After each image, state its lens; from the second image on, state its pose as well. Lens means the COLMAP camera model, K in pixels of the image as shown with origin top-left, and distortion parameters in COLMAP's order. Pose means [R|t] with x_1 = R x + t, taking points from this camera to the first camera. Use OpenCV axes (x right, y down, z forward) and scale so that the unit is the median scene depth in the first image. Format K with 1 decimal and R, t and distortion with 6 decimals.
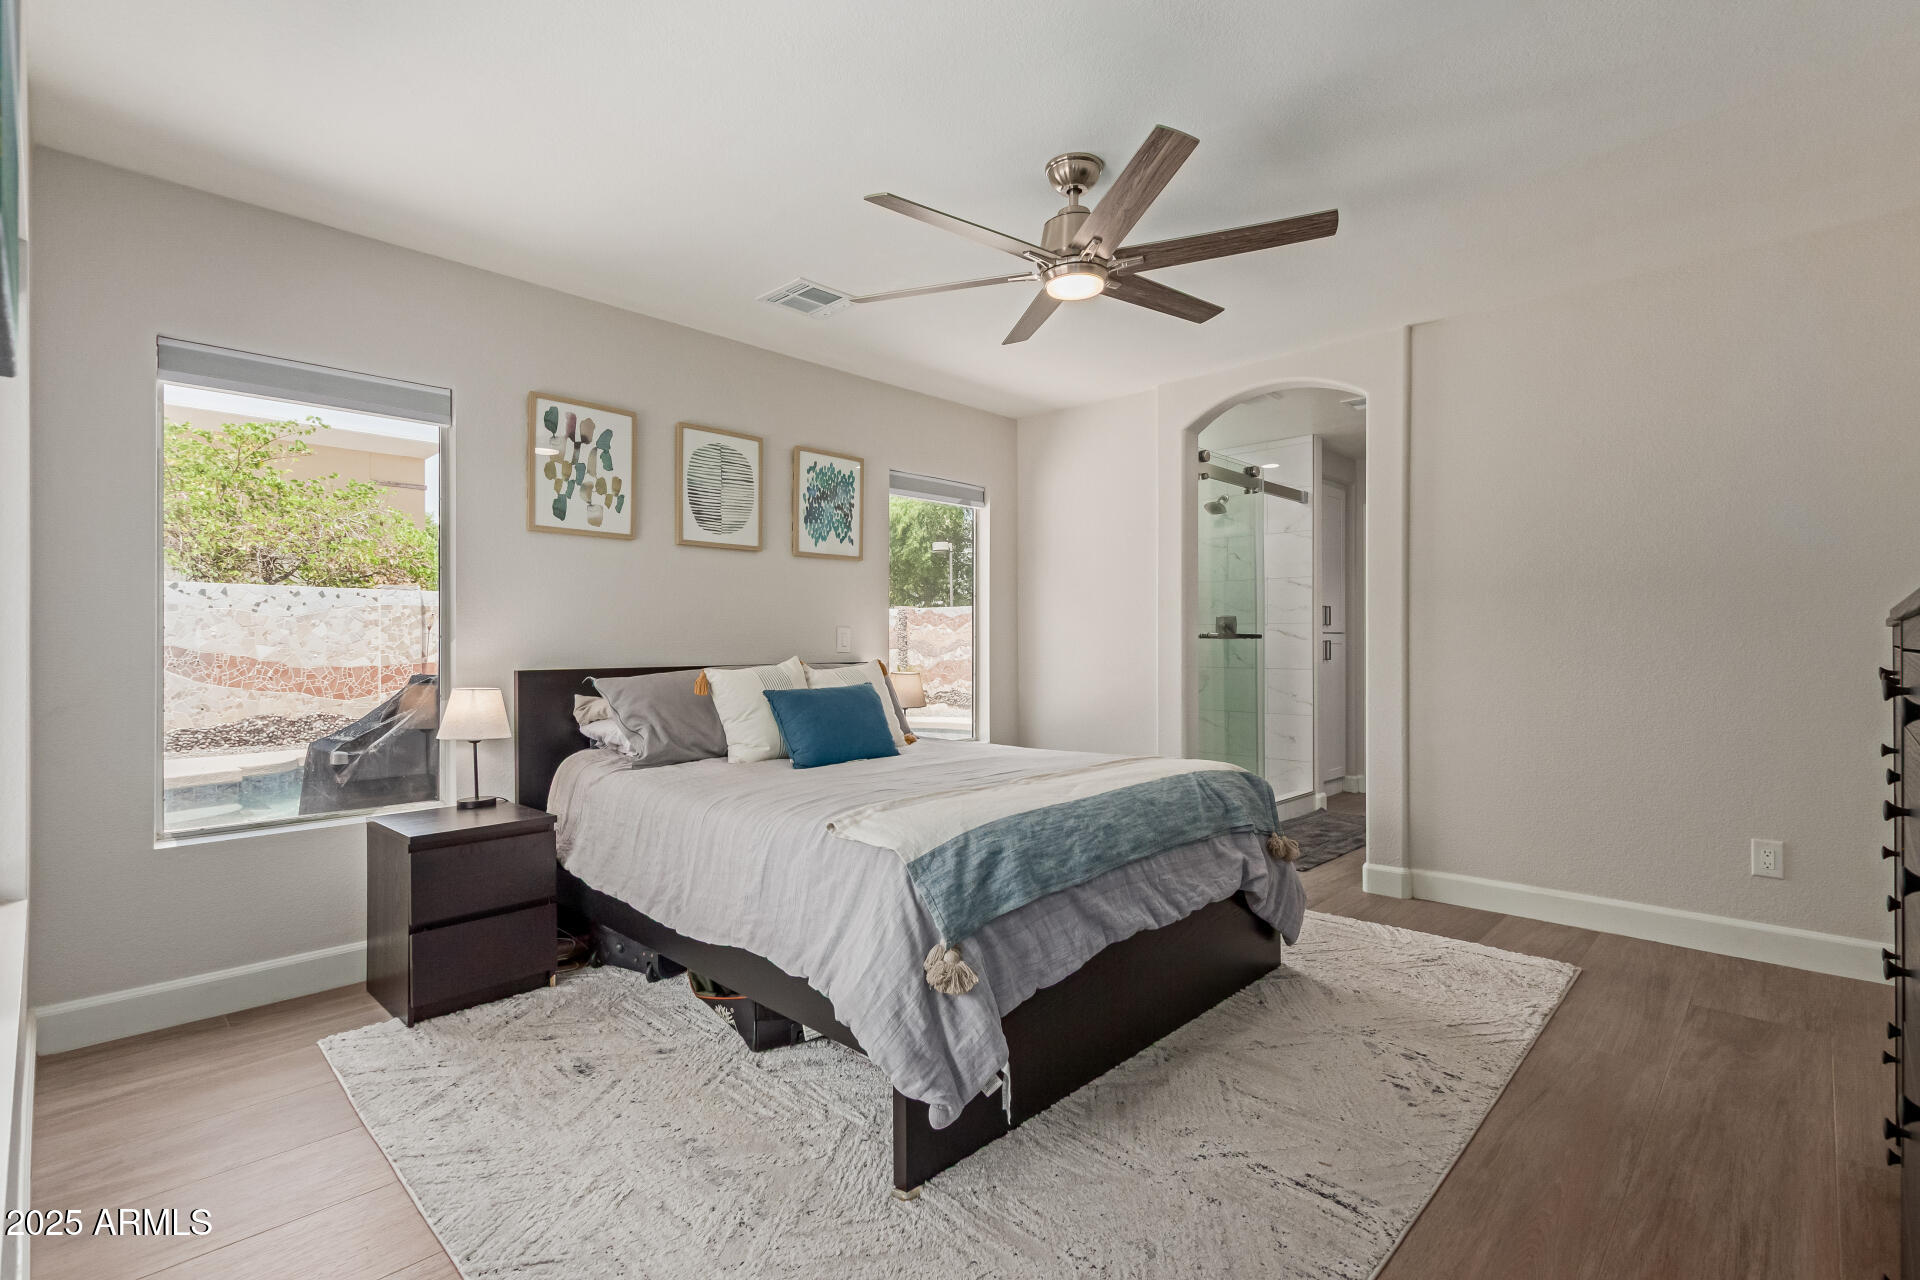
lens RADIAL K [[888.0, 0, 966.1], [0, 888.0, 641.4], [0, 0, 1]] dist [0.008754, -0.005497]
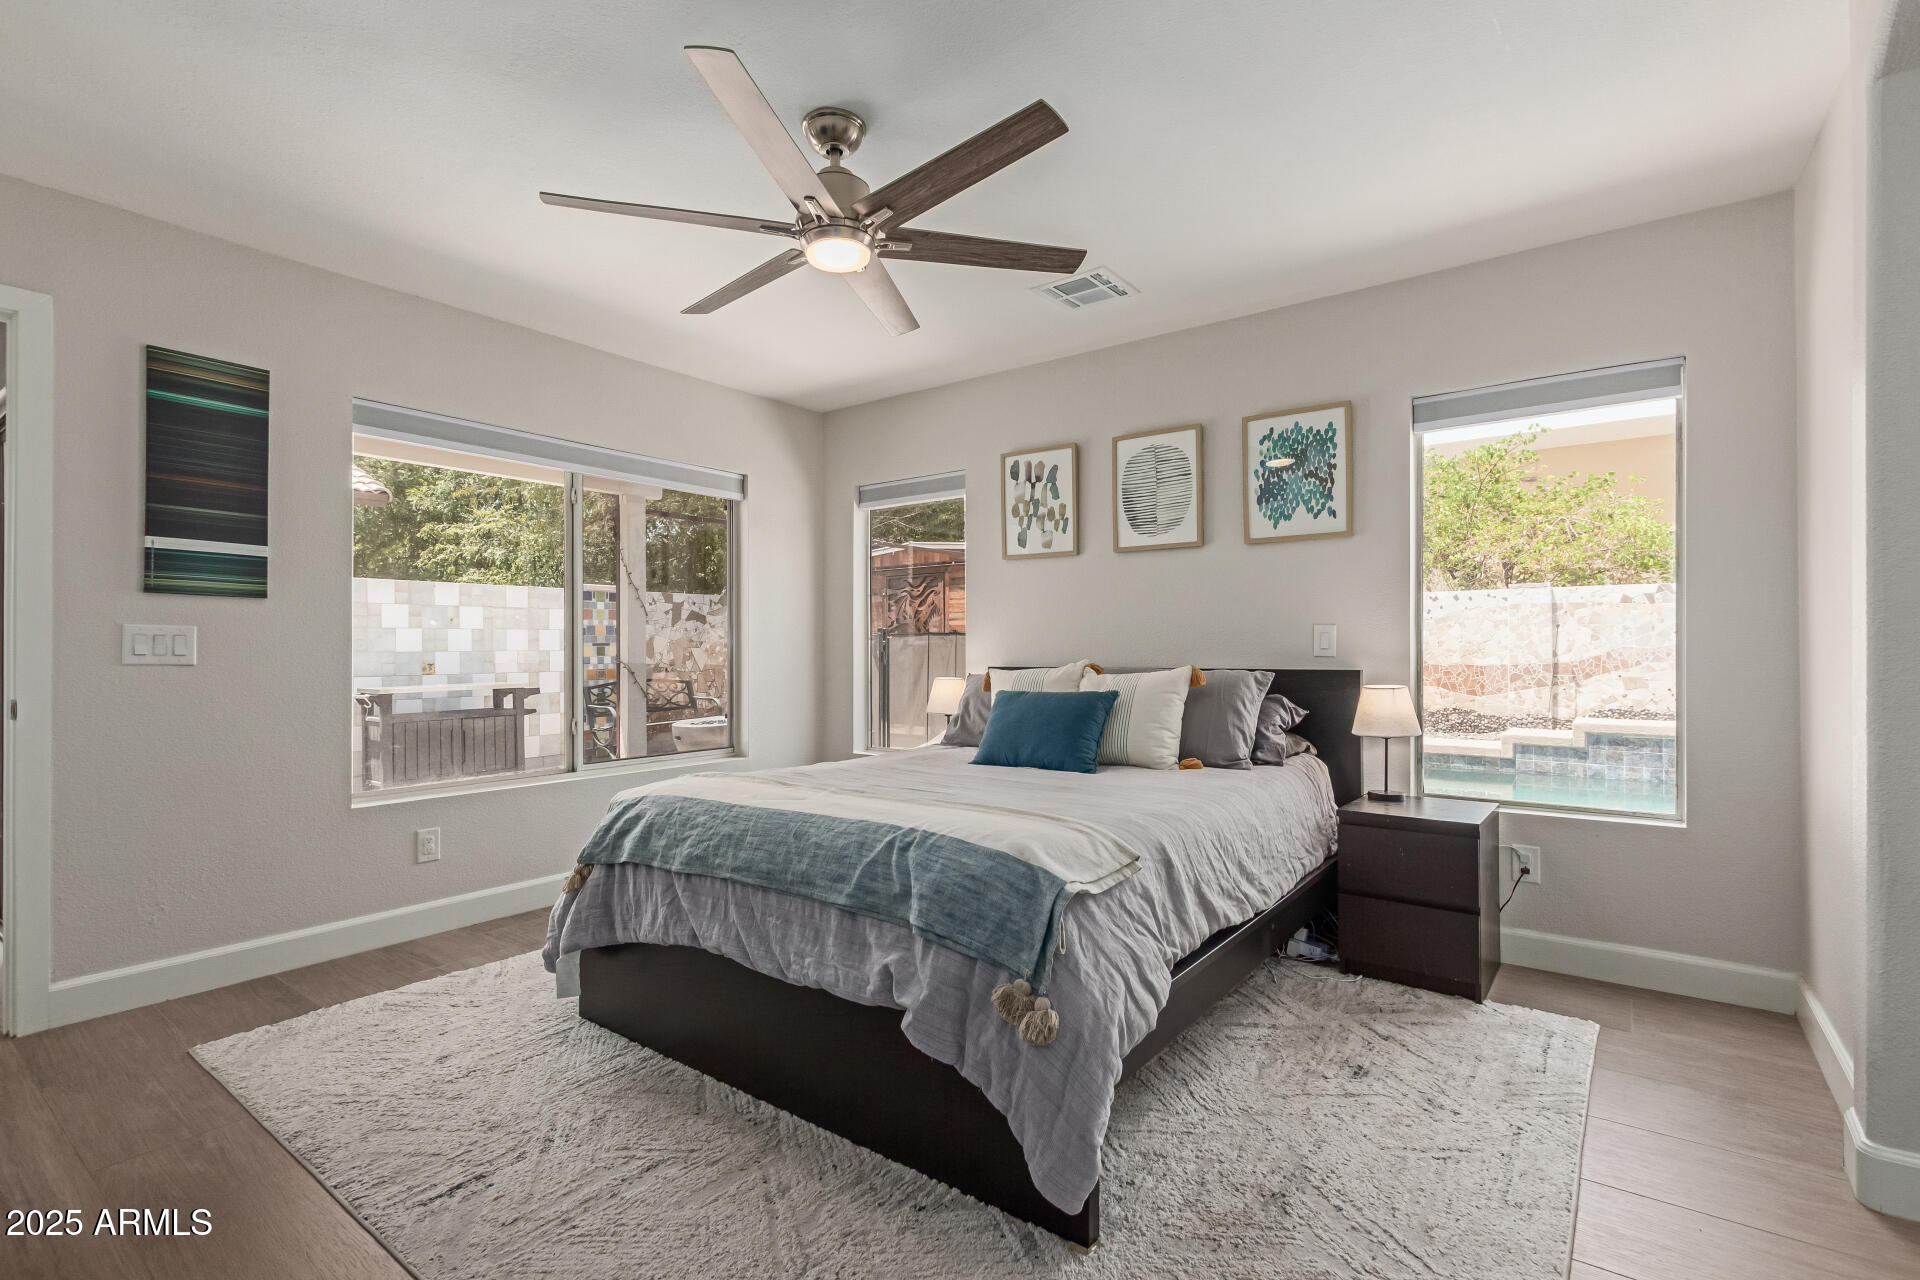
lens RADIAL K [[888.0, 0, 966.1], [0, 888.0, 641.4], [0, 0, 1]] dist [0.008754, -0.005497]
pose [[0.116415, -0.002955, -0.993196, 0.637085], [0.006170, 0.999978, -0.002252, -0.001582], [0.993181, -0.005866, 0.116431, 0.627305]]
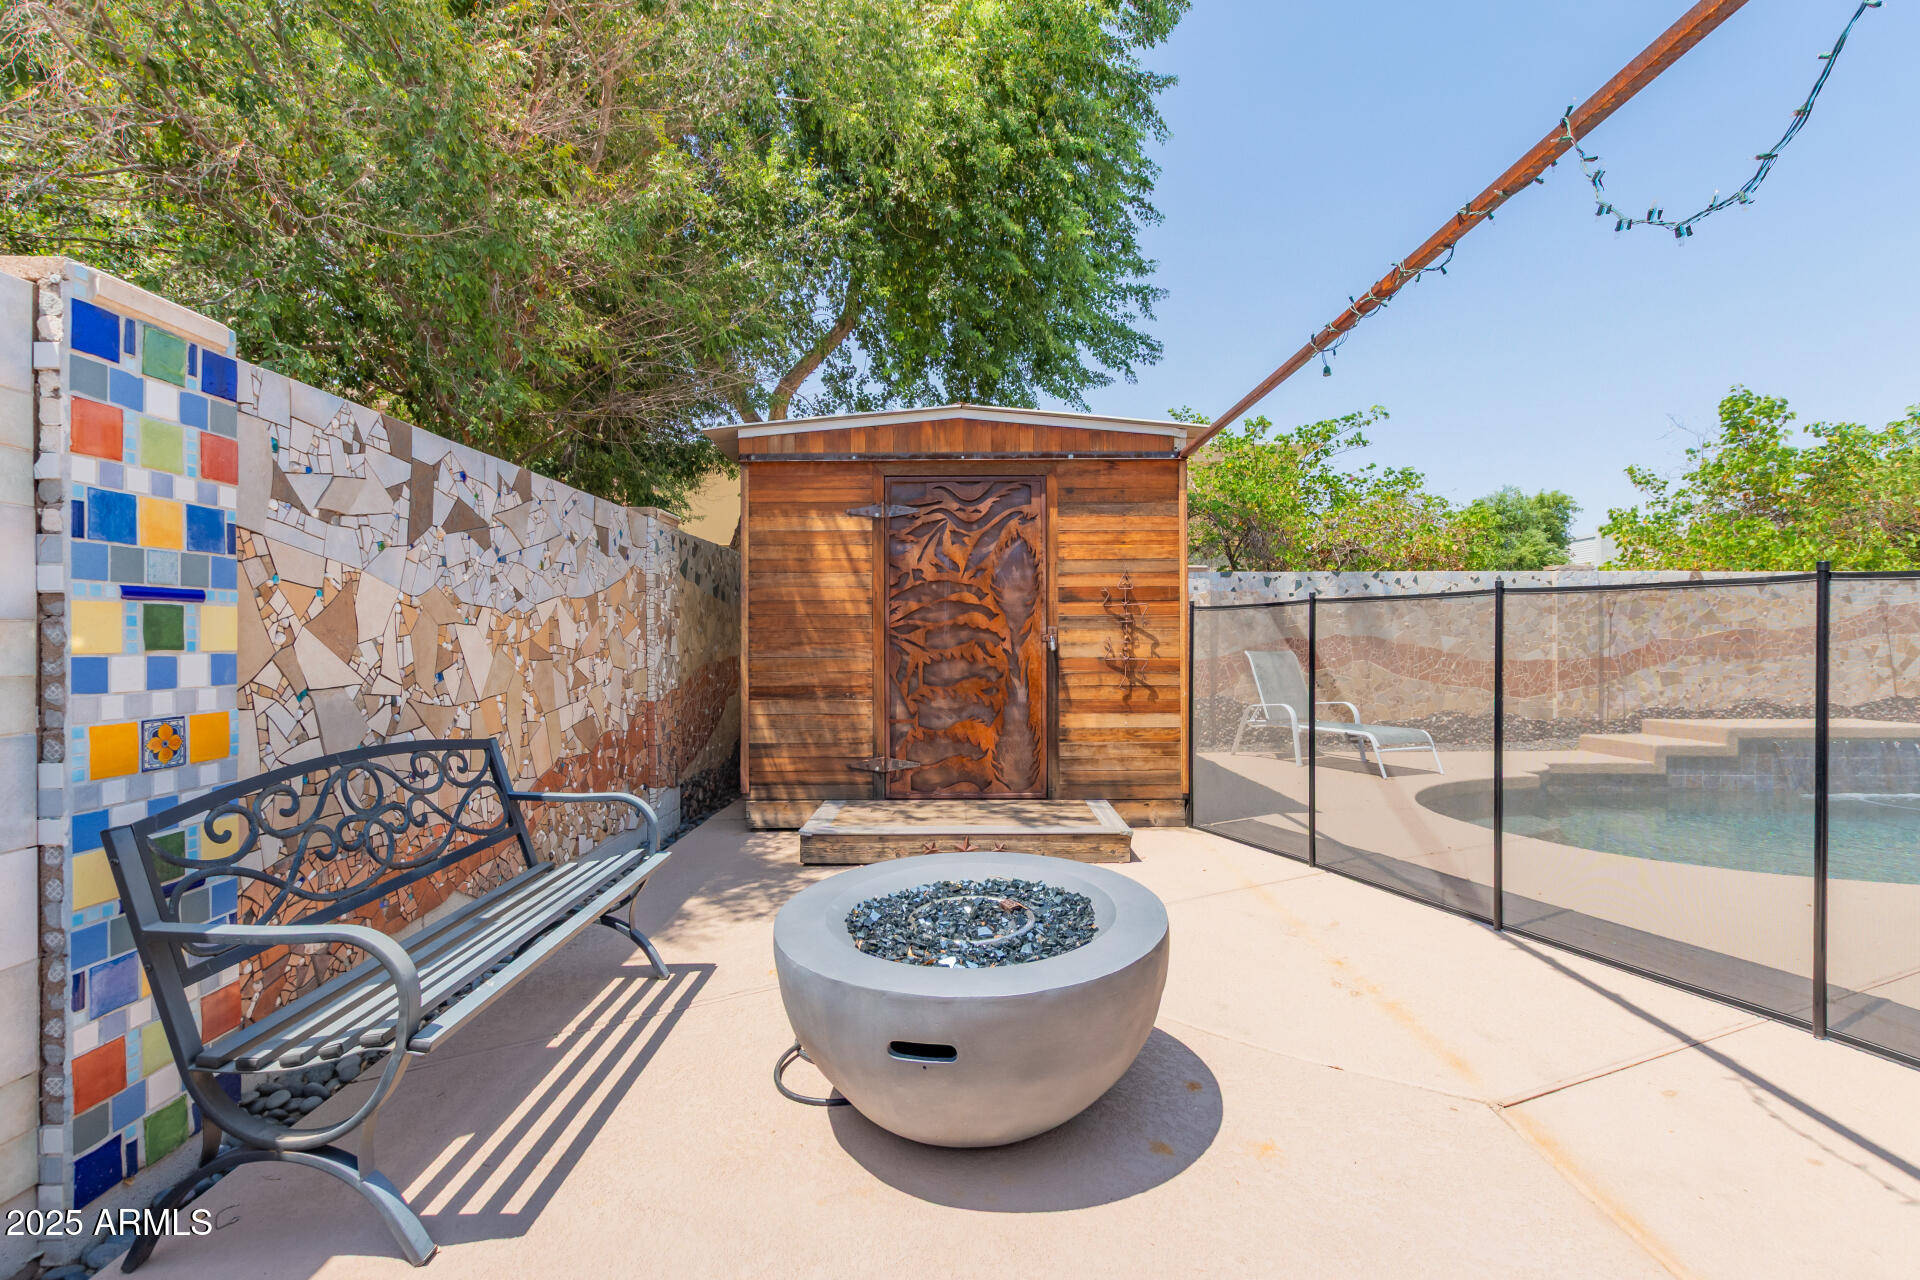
lens RADIAL K [[878.1, 0, 958.9], [0, 878.1, 646.0], [0, 0, 1]] dist [0.003562, -0.000107]
pose [[0.686237, 0.004446, -0.727364, -1.012817], [0.000920, 0.999975, 0.006980, 0.017537], [0.727377, -0.005459, 0.686216, -0.007152]]
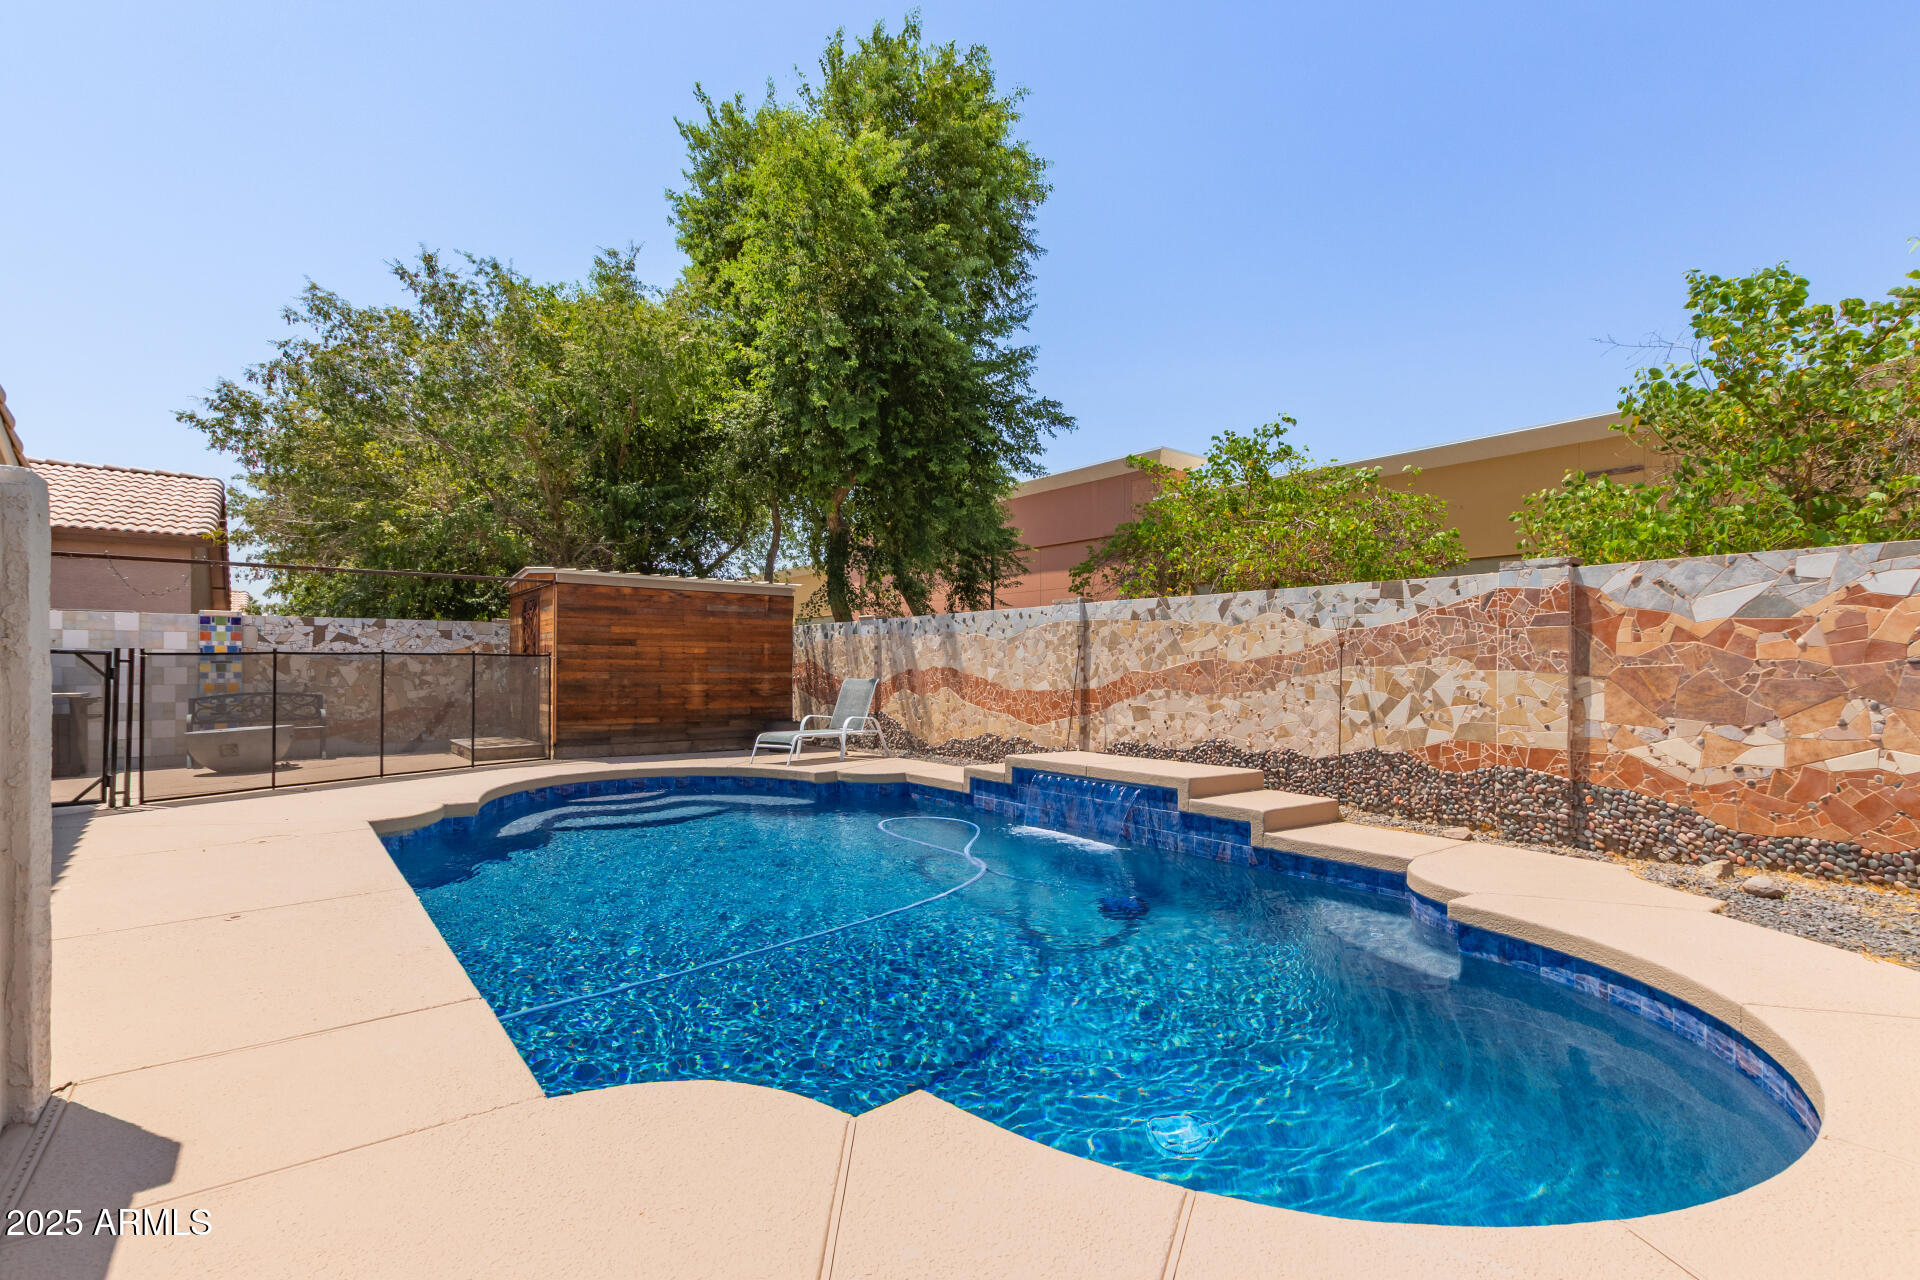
lens RADIAL K [[903.3, 0, 986.1], [0, 903.3, 648.3], [0, 0, 1]] dist [0.001681, -0.000013]
pose [[-0.147028, -0.019761, -0.988935, 0.591395], [-0.000243, 0.999801, -0.019942, 0.006833], [0.989132, -0.002692, -0.147003, 2.480521]]
